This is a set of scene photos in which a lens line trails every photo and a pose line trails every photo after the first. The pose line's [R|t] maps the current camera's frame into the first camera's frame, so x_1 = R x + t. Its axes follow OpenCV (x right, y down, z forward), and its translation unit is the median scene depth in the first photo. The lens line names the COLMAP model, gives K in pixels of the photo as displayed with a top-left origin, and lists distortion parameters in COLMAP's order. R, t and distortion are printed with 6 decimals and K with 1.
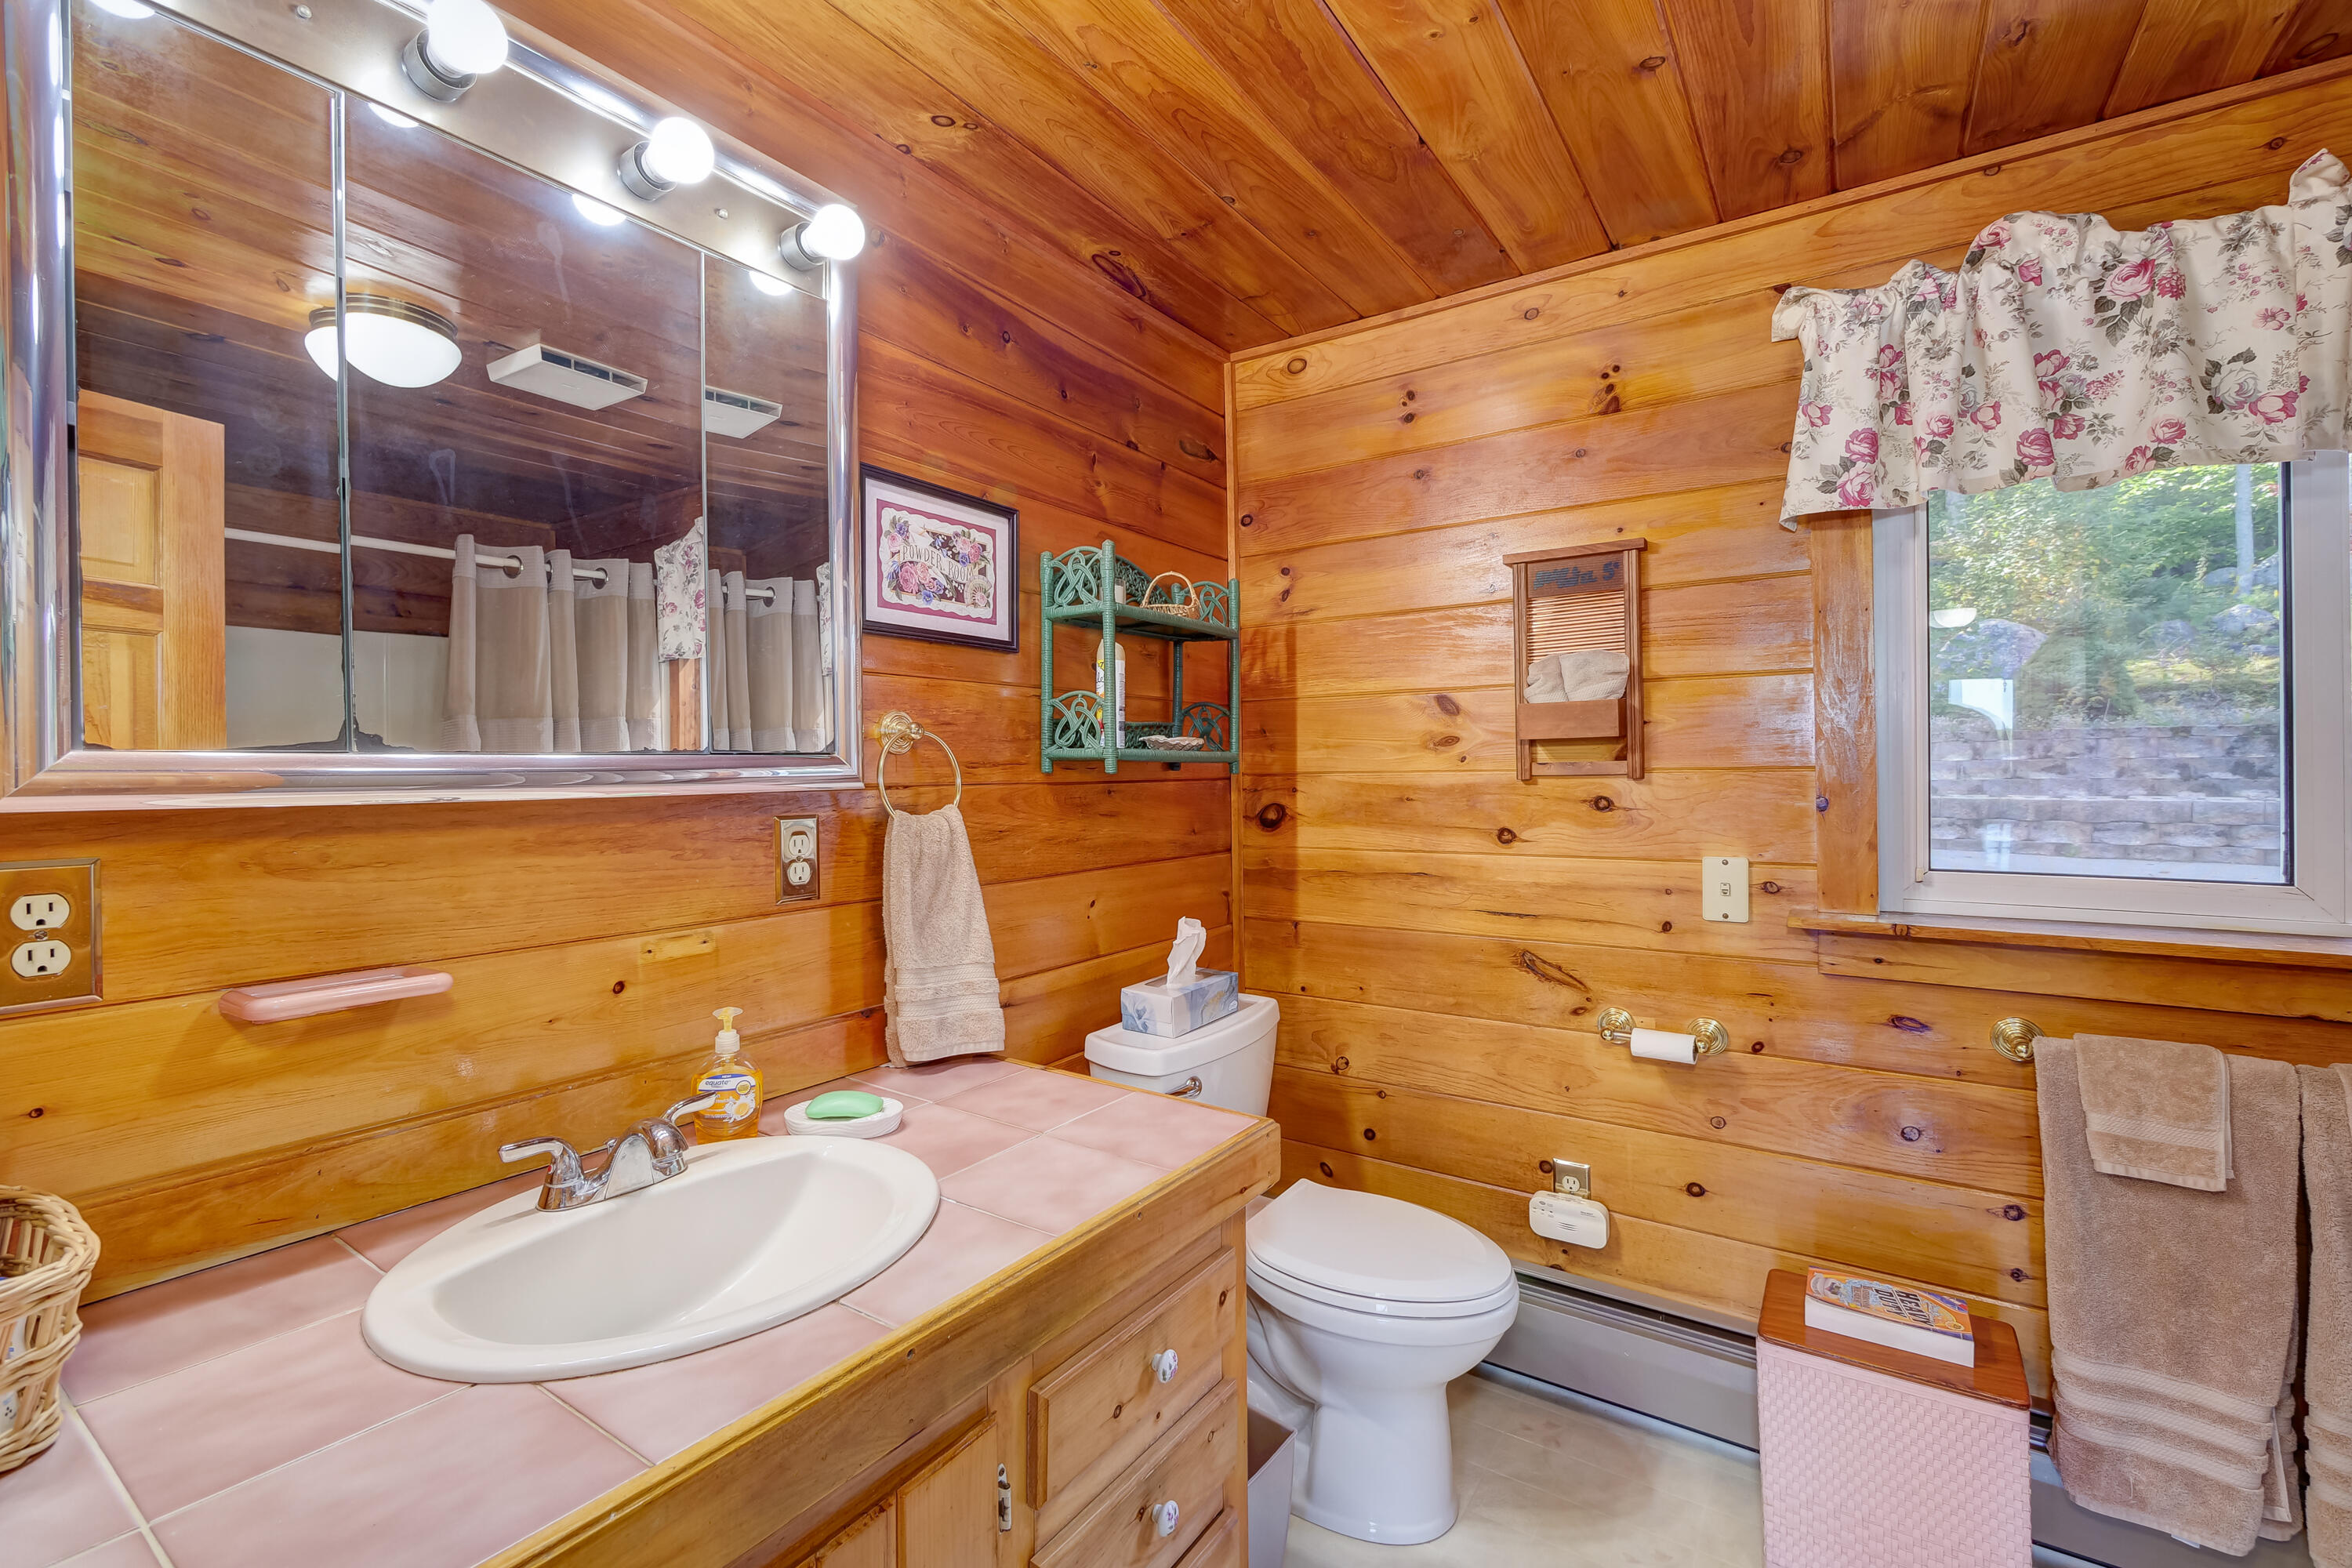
lens RADIAL K [[1016.6, 0, 1176.9], [0, 1016.6, 779.4], [0, 0, 1]] dist [-0.003073, -0.000394]
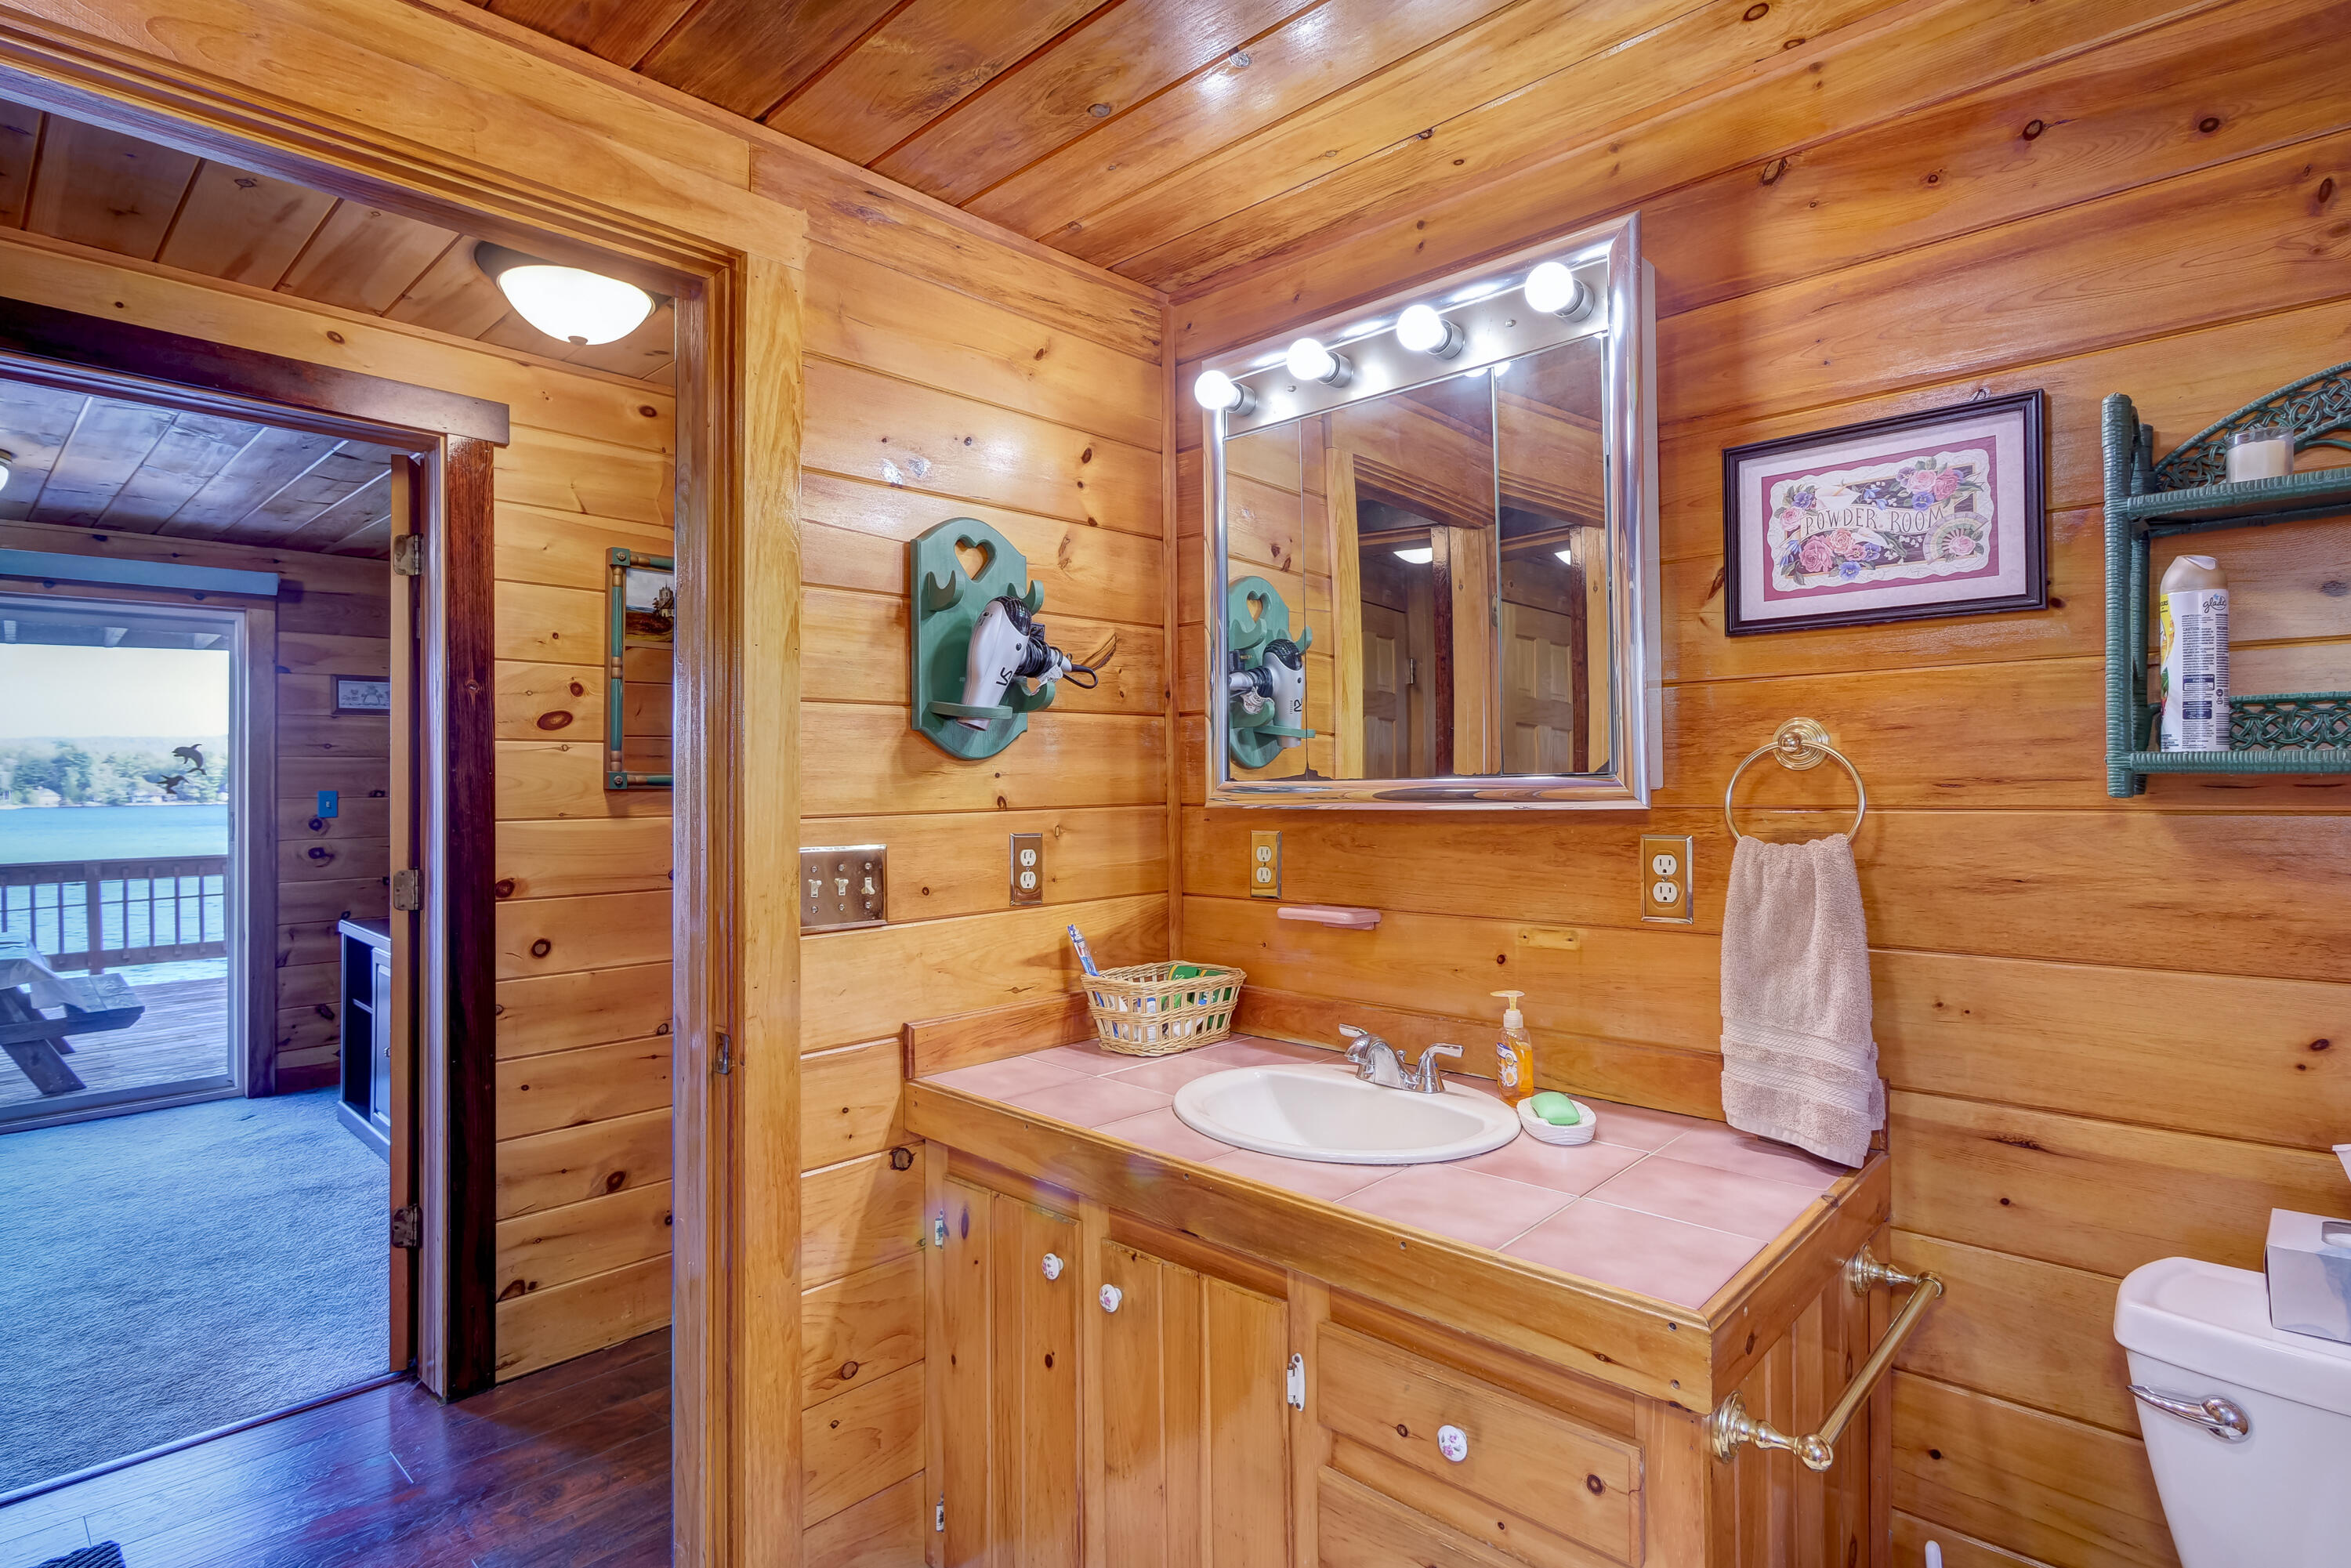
lens RADIAL K [[1175.3, 0, 1175.5], [0, 1175.3, 784.0], [0, 0, 1]] dist [0.001204, 0.000874]
pose [[-0.158395, 0.005638, -0.987360, 0.762161], [-0.000086, 0.999984, 0.005724, -0.018940], [0.987376, 0.000992, -0.158392, 0.647551]]
